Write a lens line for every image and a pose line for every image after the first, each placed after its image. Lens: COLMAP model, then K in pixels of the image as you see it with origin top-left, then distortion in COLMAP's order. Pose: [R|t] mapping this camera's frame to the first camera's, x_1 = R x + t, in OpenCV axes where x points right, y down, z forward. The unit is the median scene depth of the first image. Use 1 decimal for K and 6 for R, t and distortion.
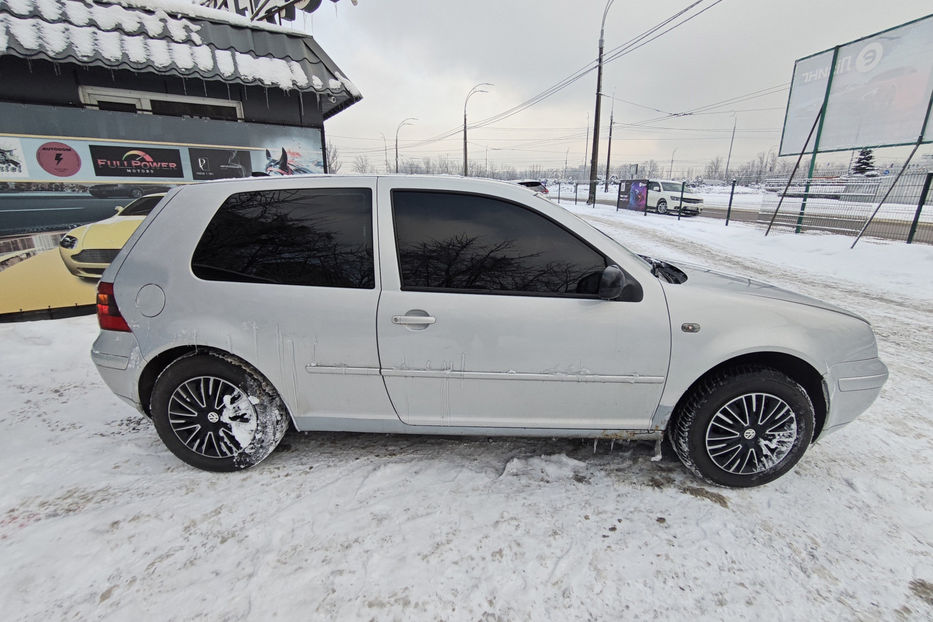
lens RADIAL K [[419.0, 0, 466.5], [0, 419.0, 311.0], [0, 0, 1]] dist [-0.000689, 0.000034]
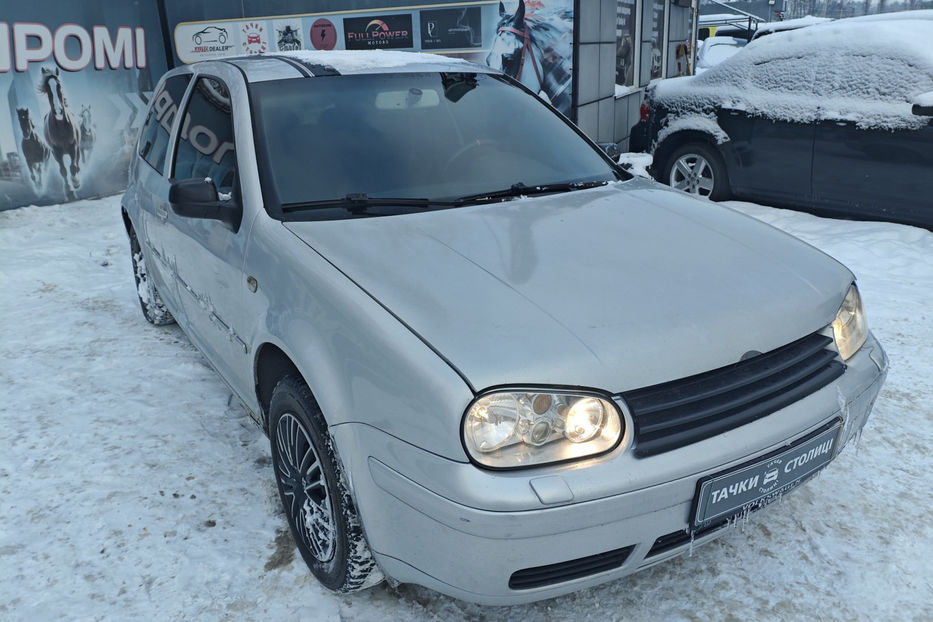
lens RADIAL K [[741.8, 0, 466.5], [0, 741.8, 311.0], [0, 0, 1]] dist [0.003564, 0.000237]
pose [[0.531536, 0.254159, -0.808006, 0.862284], [-0.188998, 0.965459, 0.179356, -0.102646], [0.825681, 0.057377, 0.561212, 0.306560]]
